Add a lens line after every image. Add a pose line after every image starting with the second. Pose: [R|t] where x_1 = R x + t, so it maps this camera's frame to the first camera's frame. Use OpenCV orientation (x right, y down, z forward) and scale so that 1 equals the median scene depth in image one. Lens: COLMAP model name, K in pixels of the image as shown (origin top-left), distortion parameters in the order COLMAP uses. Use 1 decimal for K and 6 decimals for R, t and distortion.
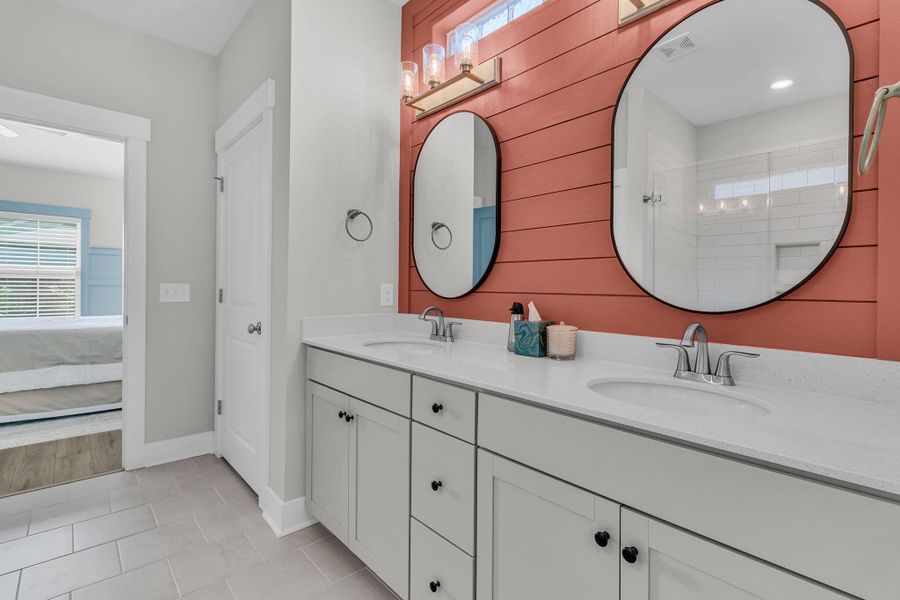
lens RADIAL K [[429.0, 0, 442.3], [0, 429.0, 291.4], [0, 0, 1]] dist [-0.000547, -0.000057]
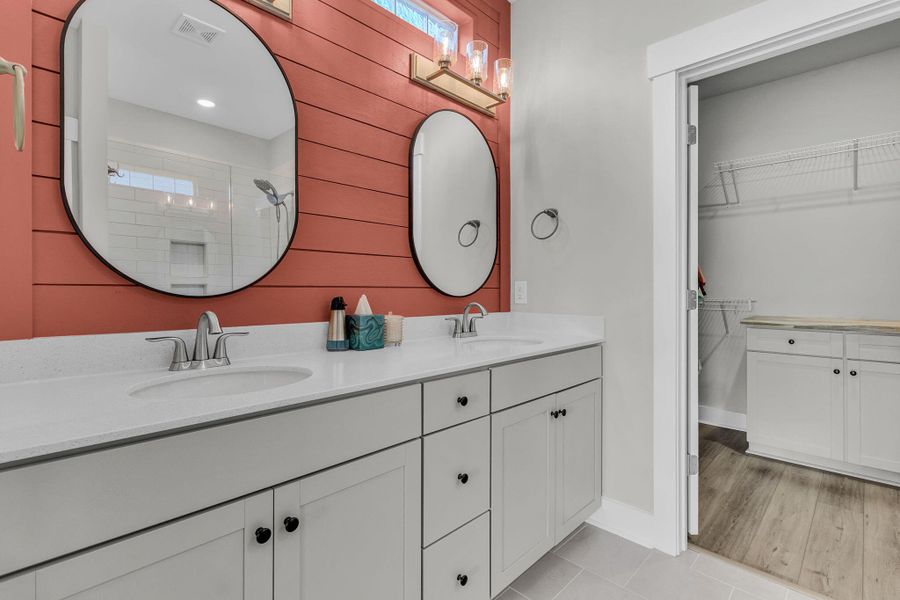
lens RADIAL K [[417.4, 0, 450.0], [0, 417.4, 300.0], [0, 0, 1]] dist [-0.003060, -0.000153]
pose [[-0.053919, -0.050956, 0.997244, -0.795765], [-0.015055, 0.998625, 0.050213, -0.018735], [-0.998432, -0.012306, -0.054612, 0.864114]]
